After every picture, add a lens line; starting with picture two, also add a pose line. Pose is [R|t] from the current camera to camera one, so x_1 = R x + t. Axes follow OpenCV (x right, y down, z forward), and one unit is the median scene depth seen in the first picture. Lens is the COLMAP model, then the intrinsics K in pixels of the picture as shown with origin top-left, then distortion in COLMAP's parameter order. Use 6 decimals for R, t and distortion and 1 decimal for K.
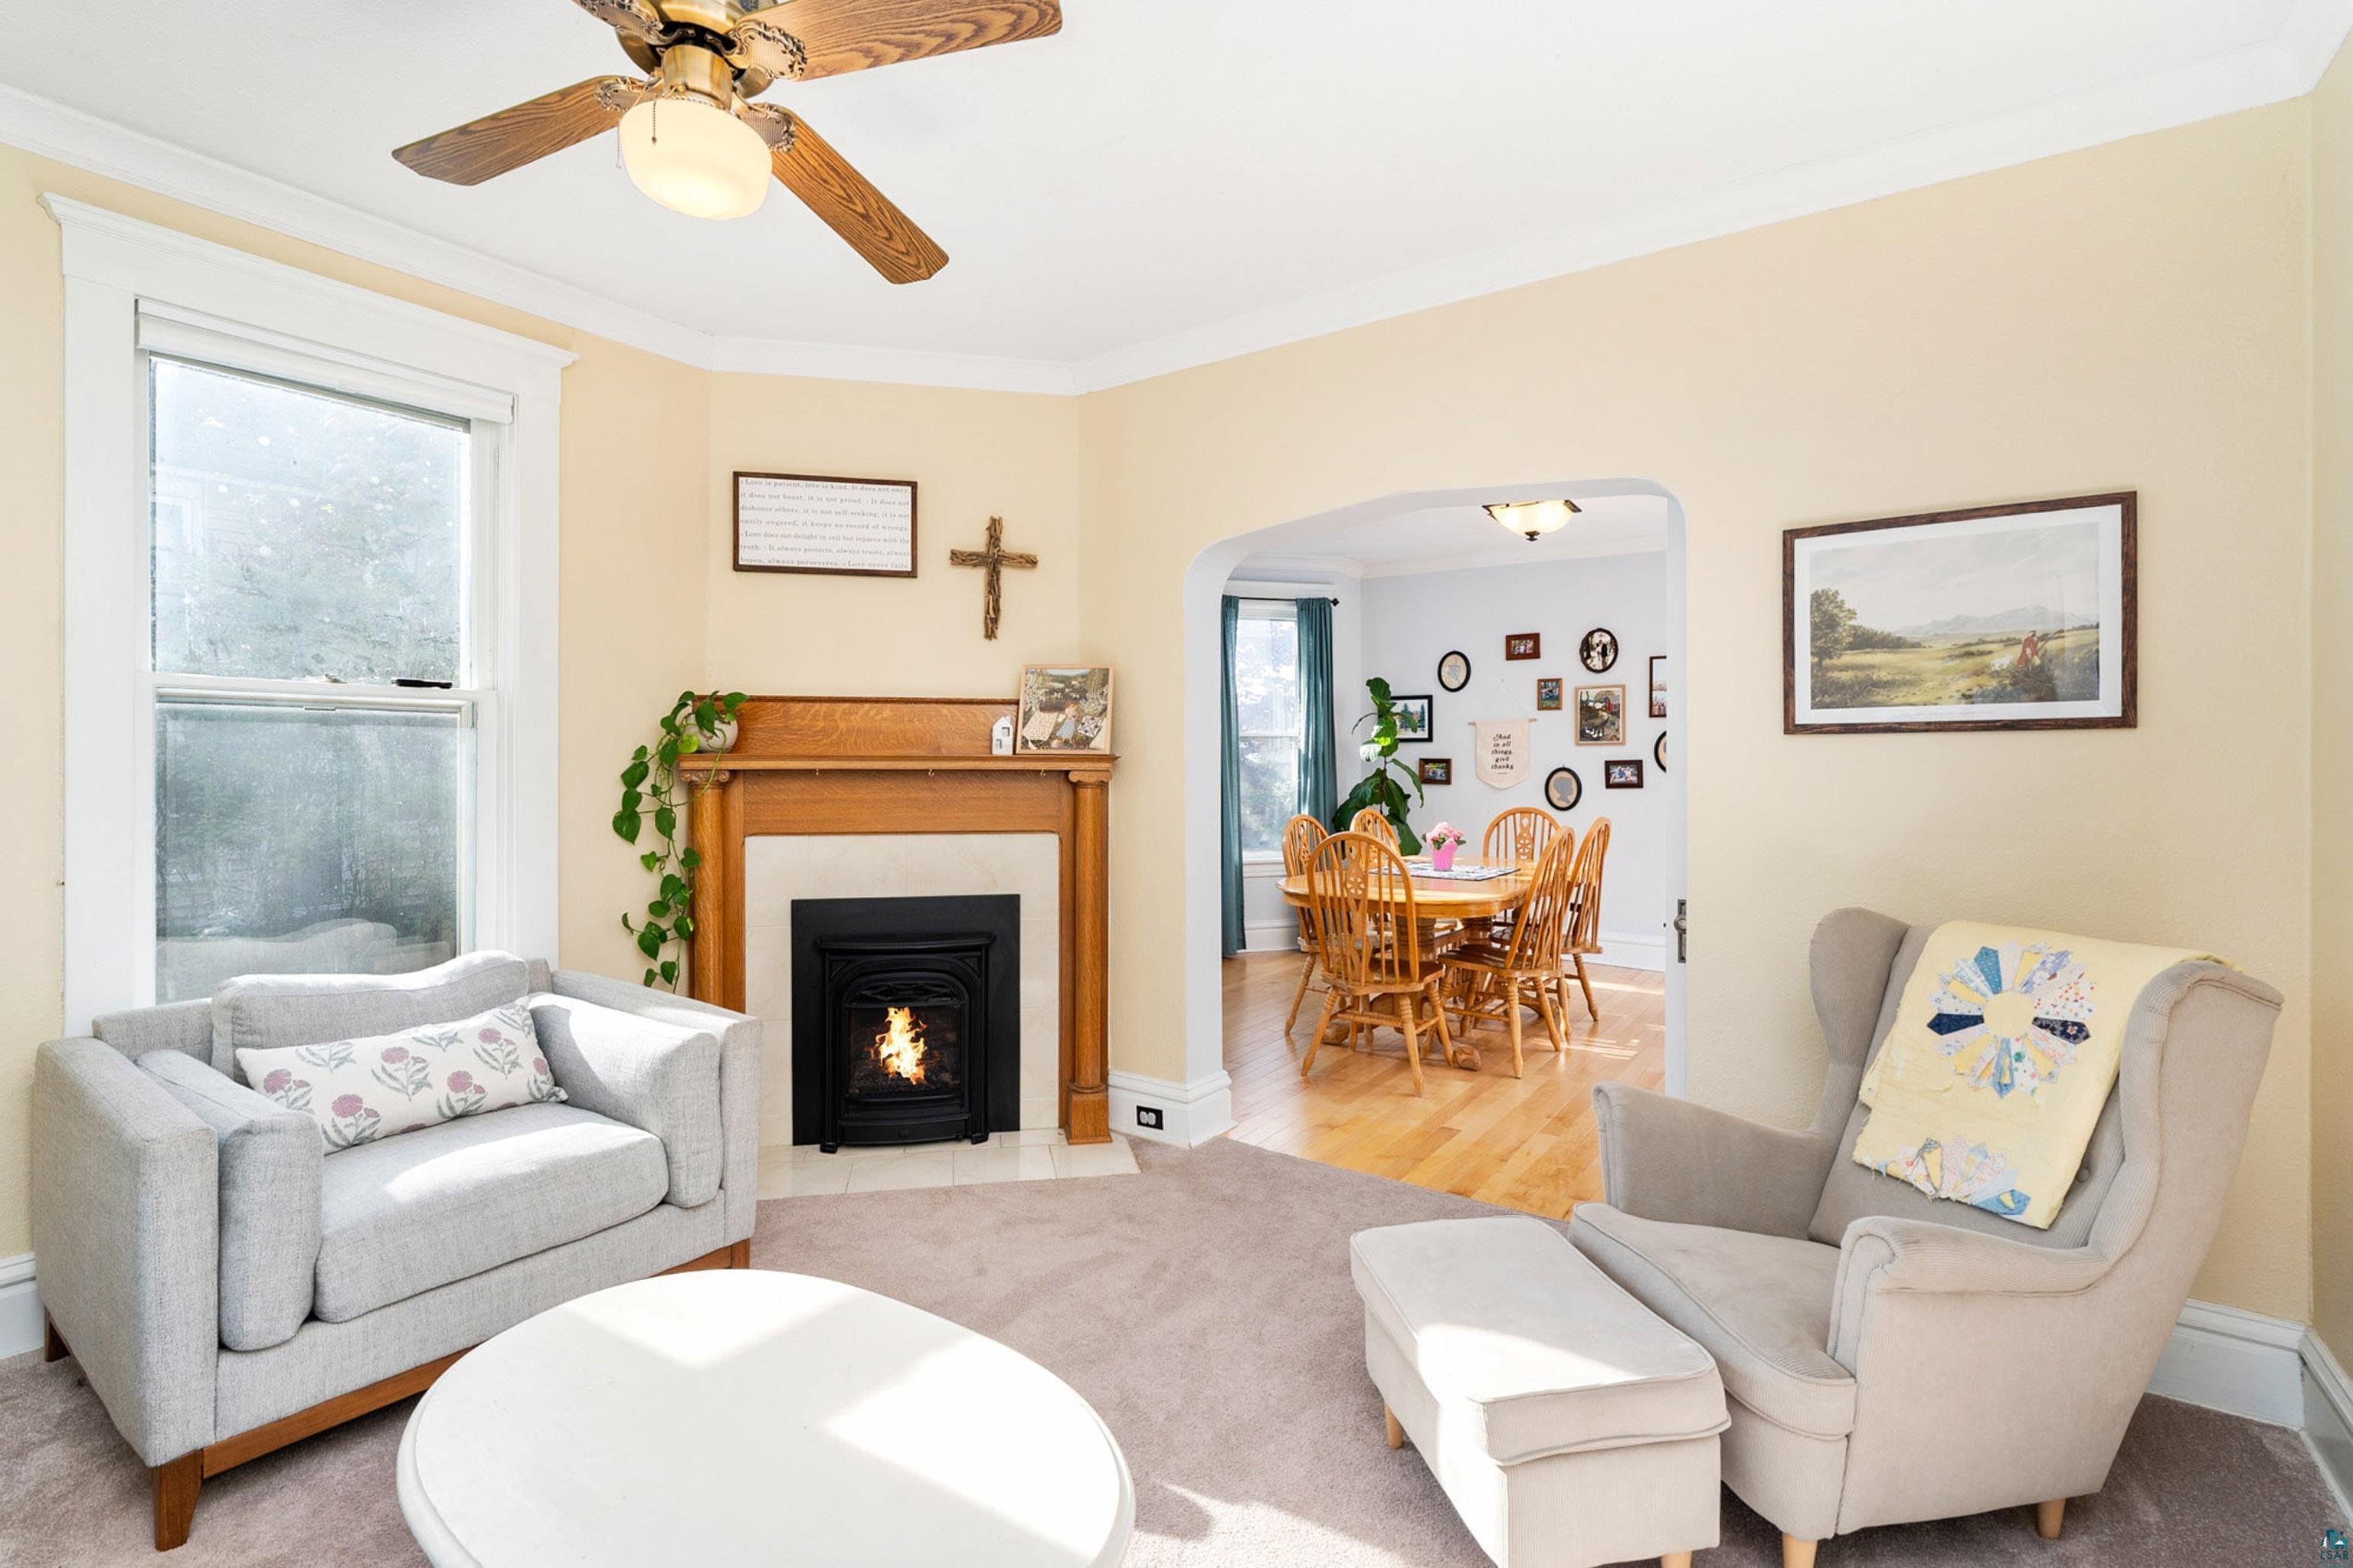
lens RADIAL K [[1086.5, 0, 1181.9], [0, 1086.5, 769.9], [0, 0, 1]] dist [0.001275, 0.000574]
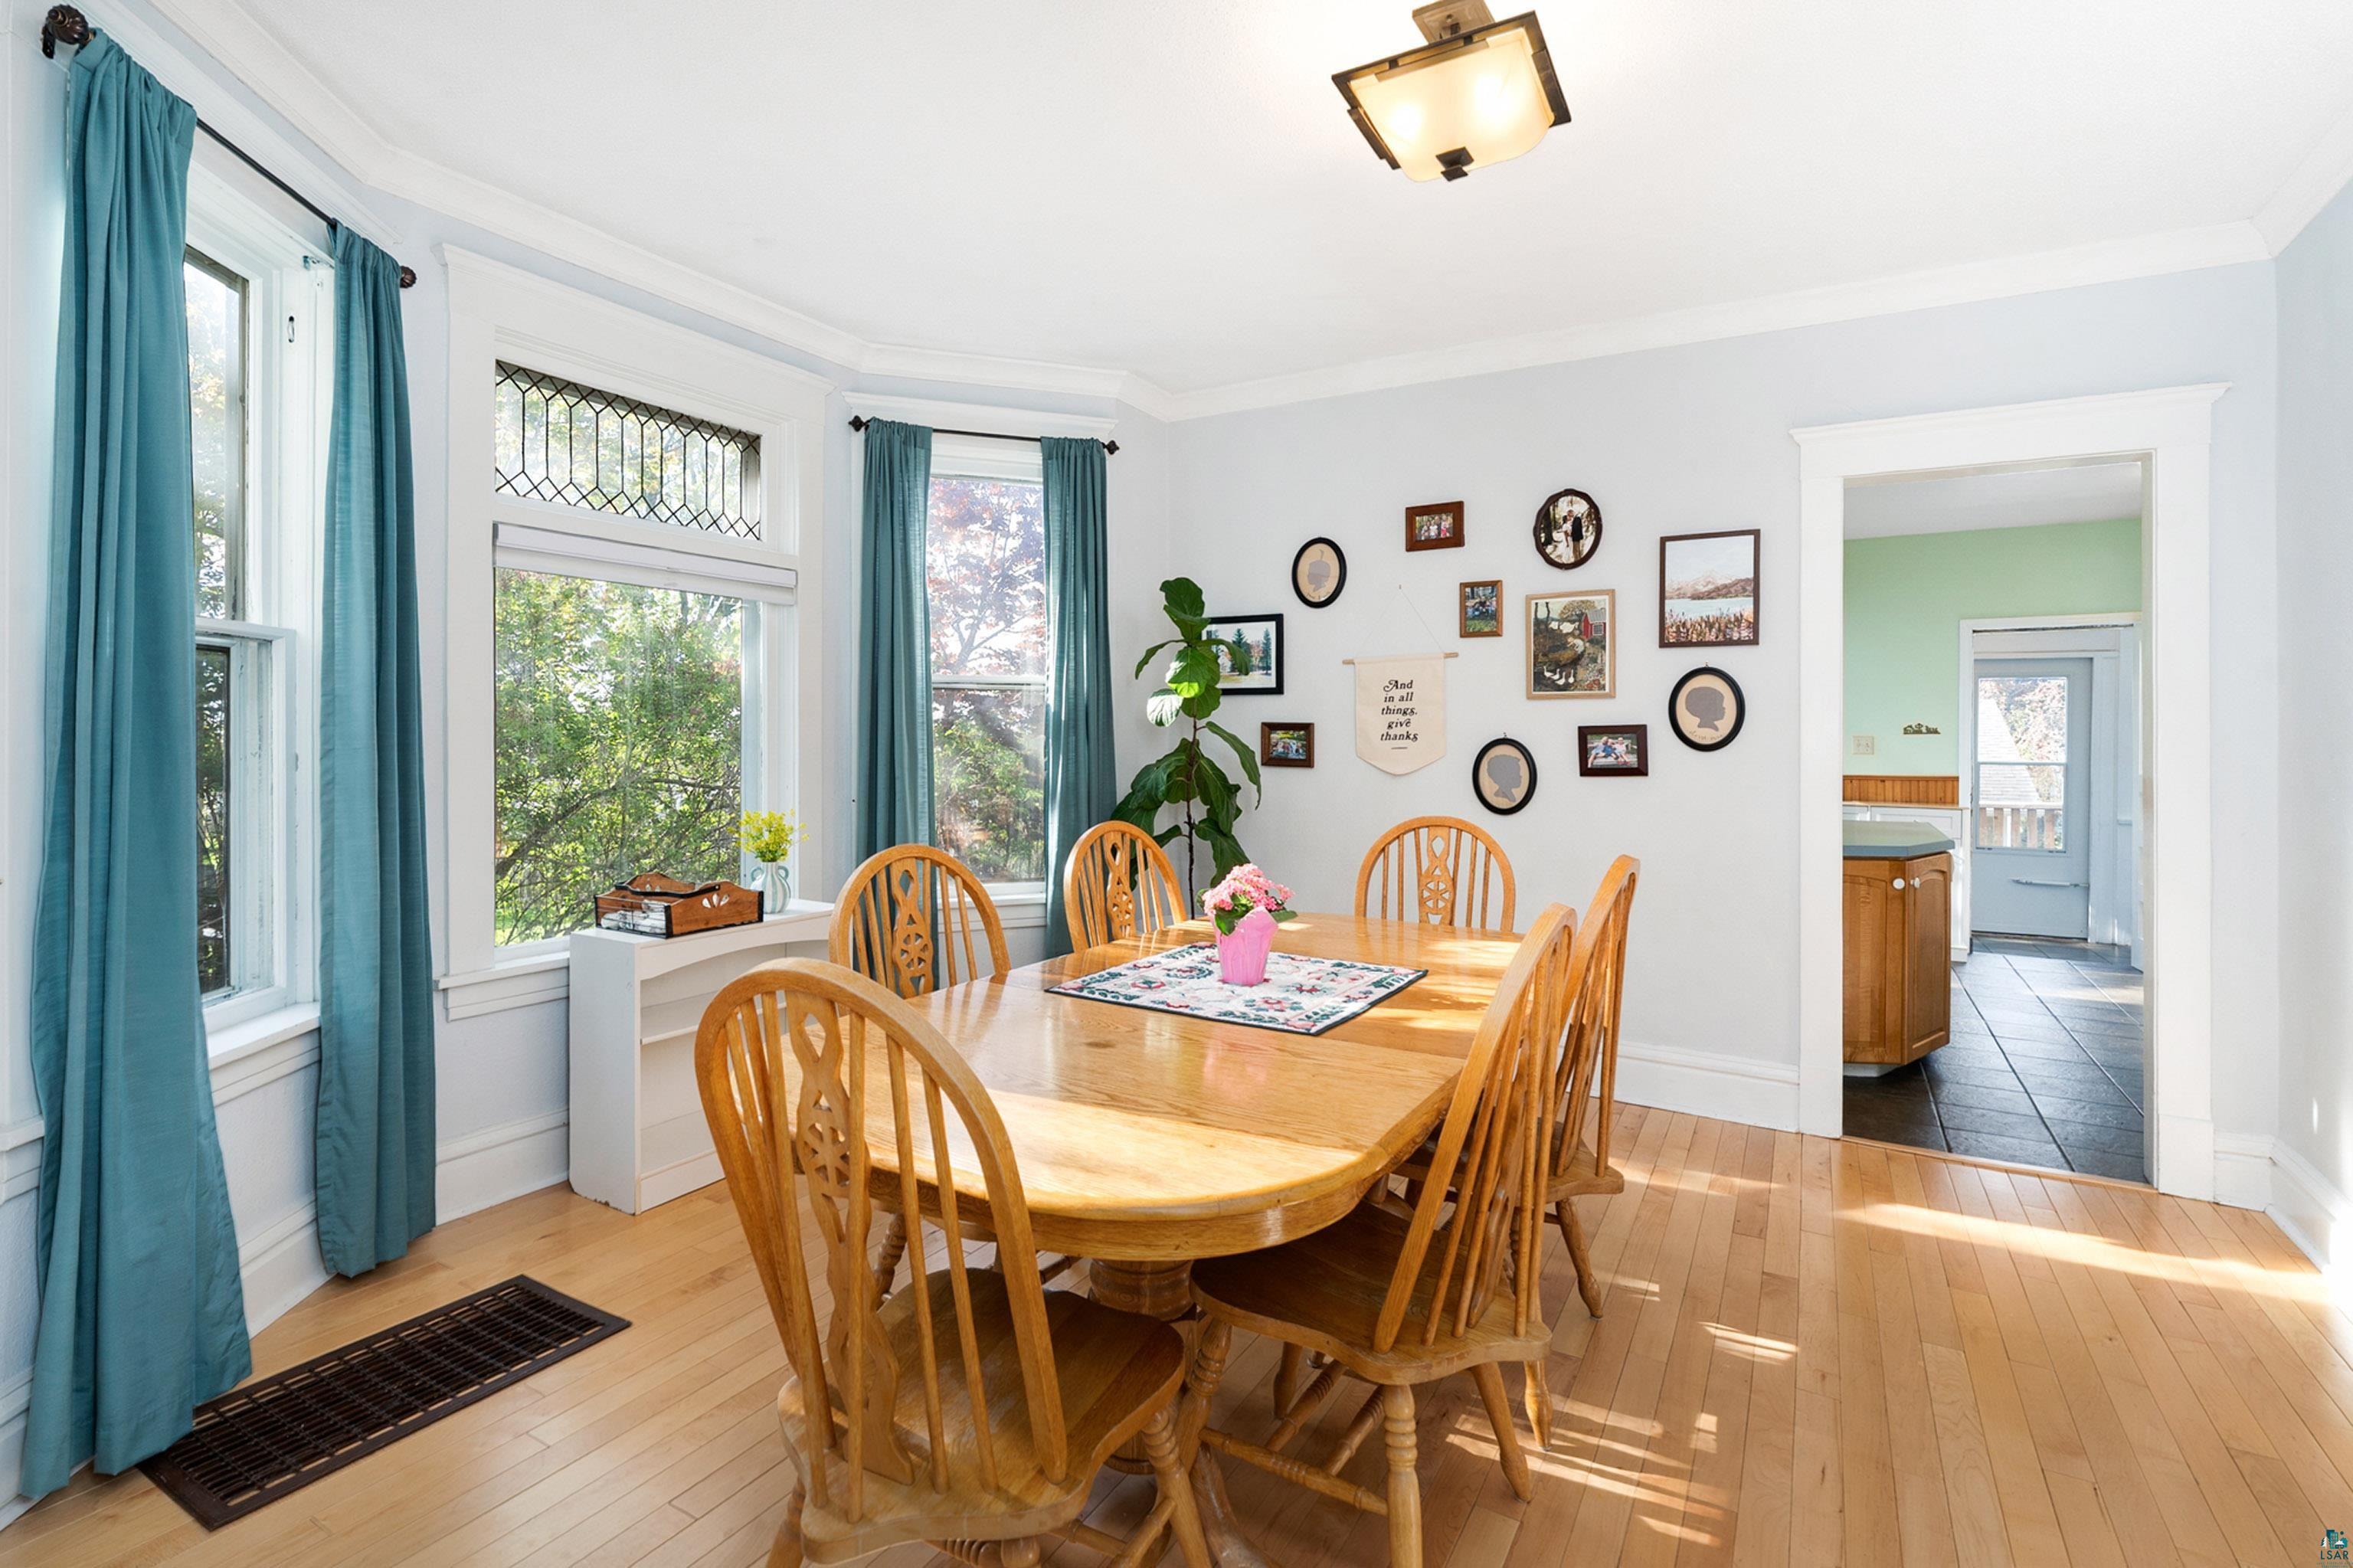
lens RADIAL K [[1115.4, 0, 1171.3], [0, 1115.4, 735.7], [0, 0, 1]] dist [-0.000649, 0.000228]
pose [[0.997592, 0.002833, 0.069291, 0.137419], [-0.002372, 0.999975, -0.006733, 0.000740], [-0.069308, 0.006553, 0.997574, 0.431552]]
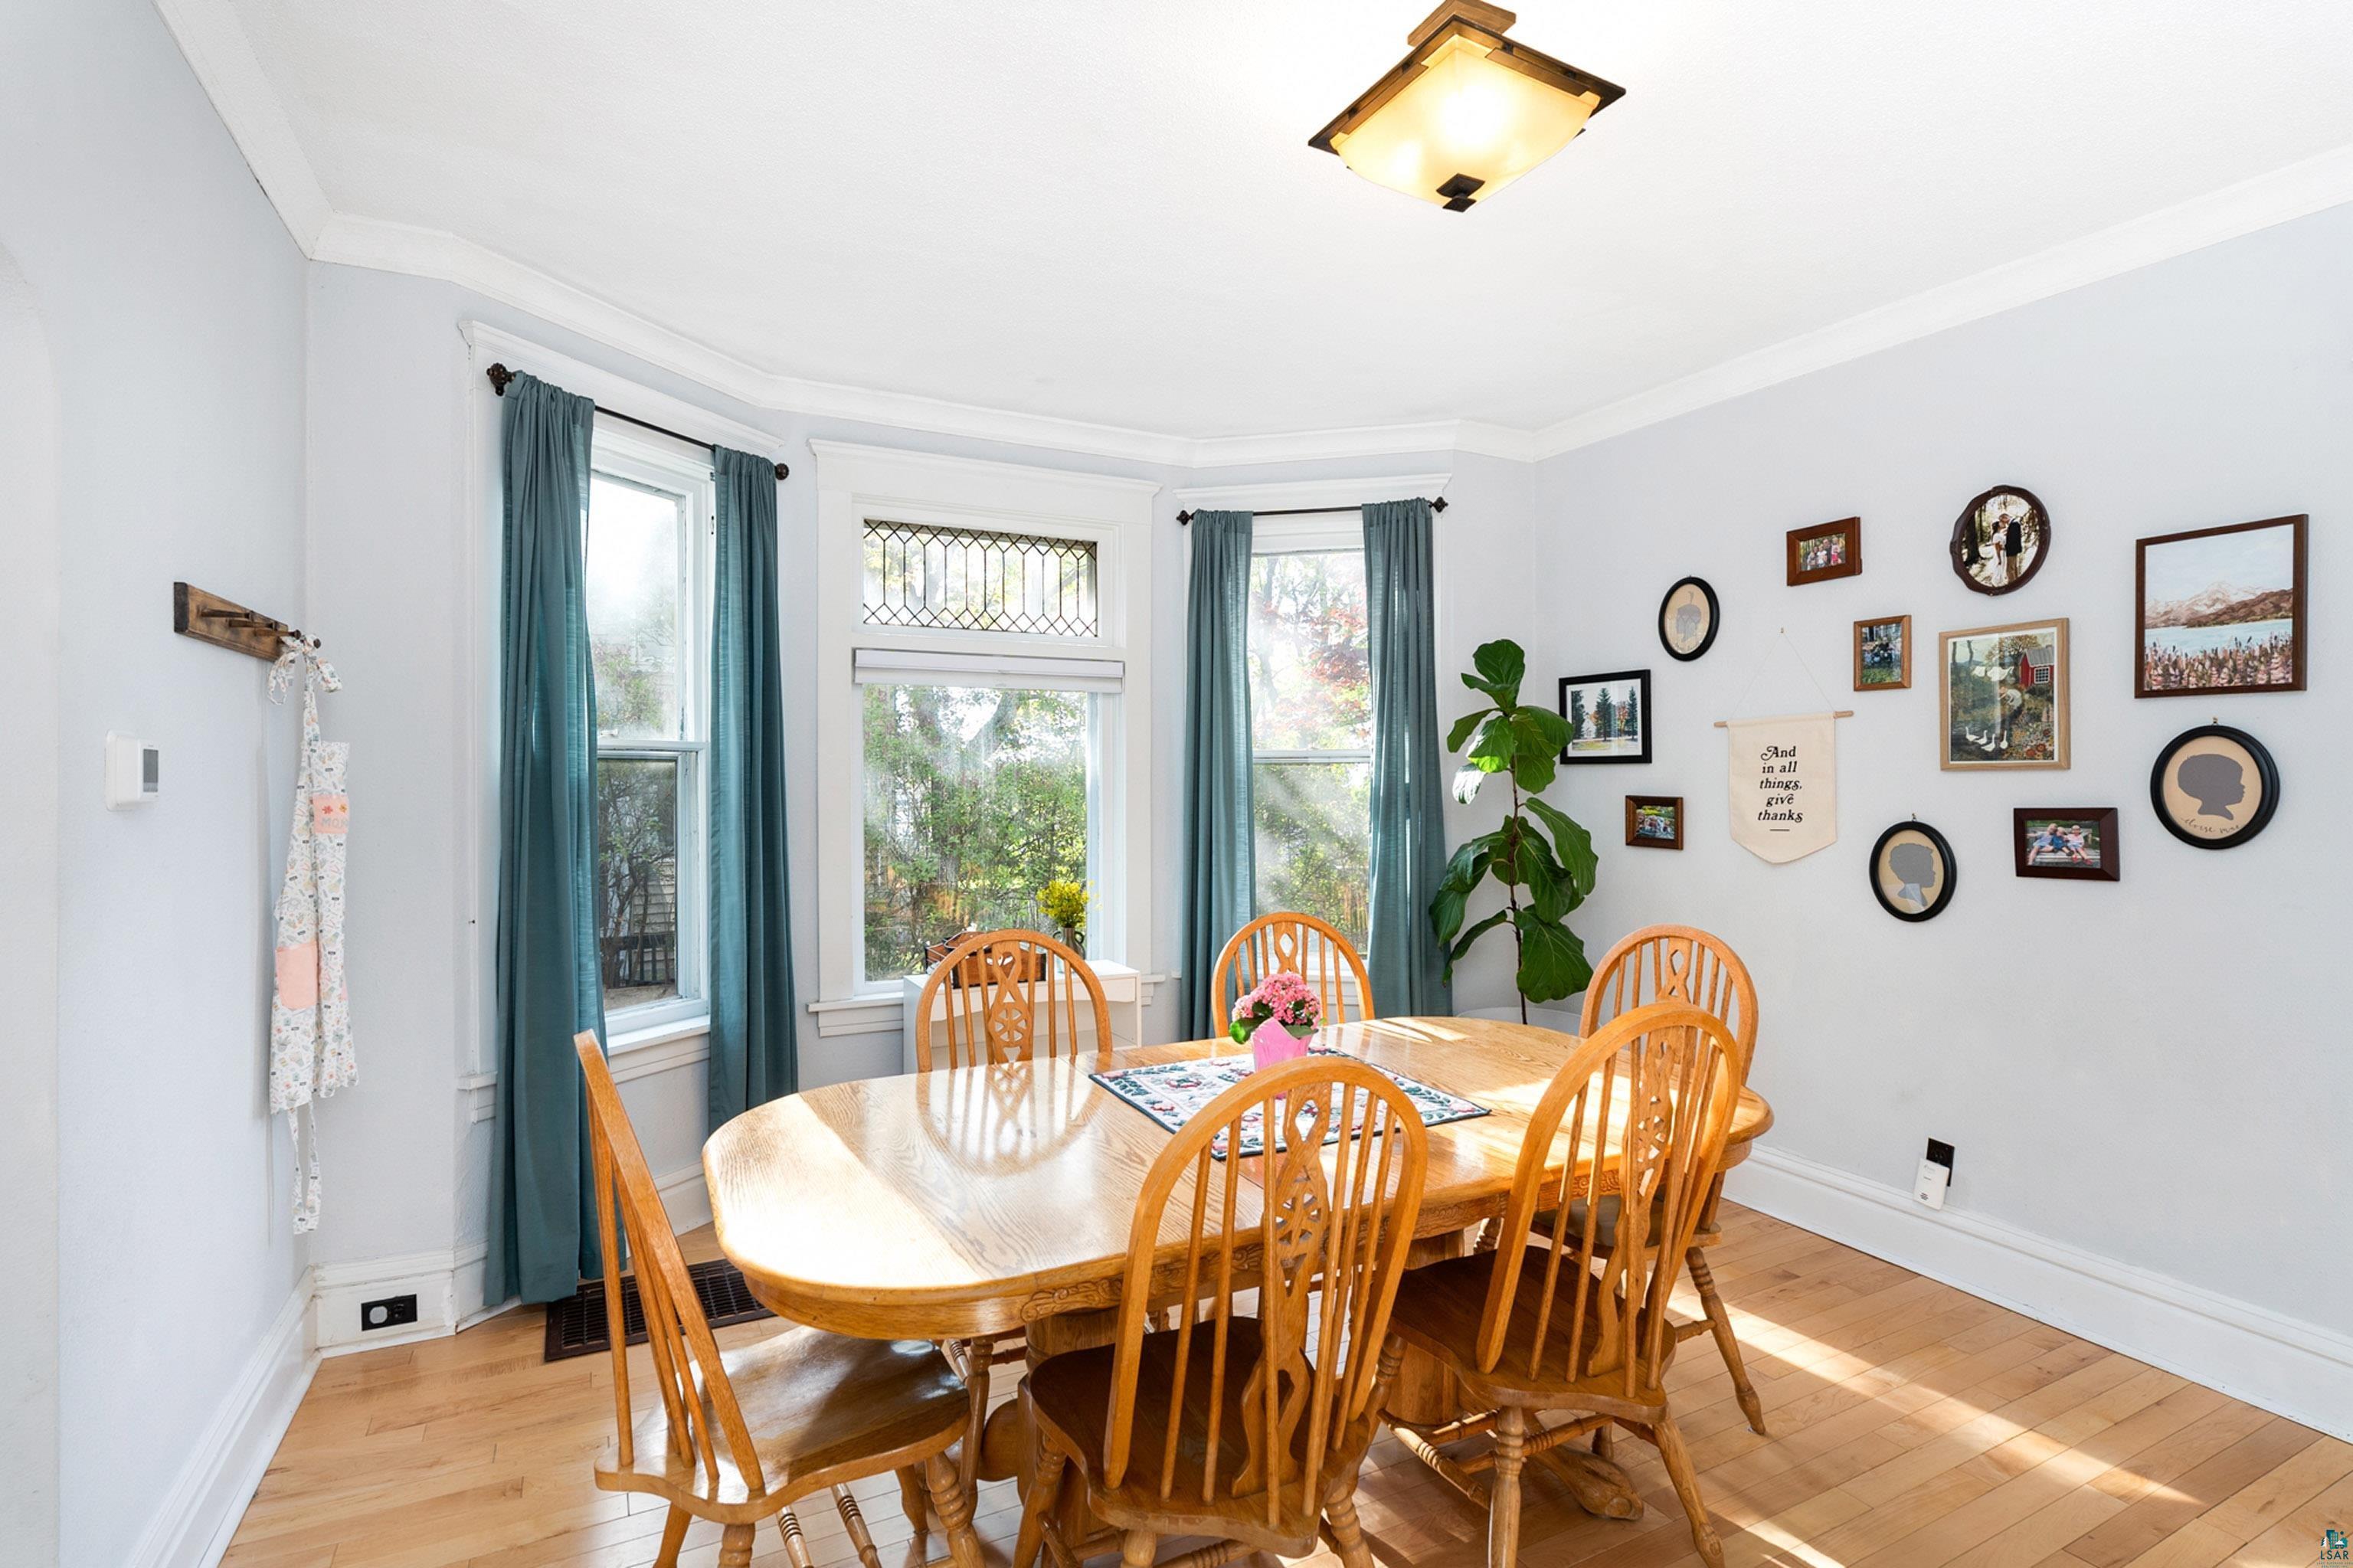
lens RADIAL K [[1155.5, 0, 1176.5], [0, 1155.5, 784.0], [0, 0, 1]] dist [0.003219, 0.000141]
pose [[0.880715, -0.000442, -0.473646, 0.309052], [-0.000513, 0.999998, -0.001887, -0.016042], [0.473646, 0.001905, 0.880713, 0.454137]]
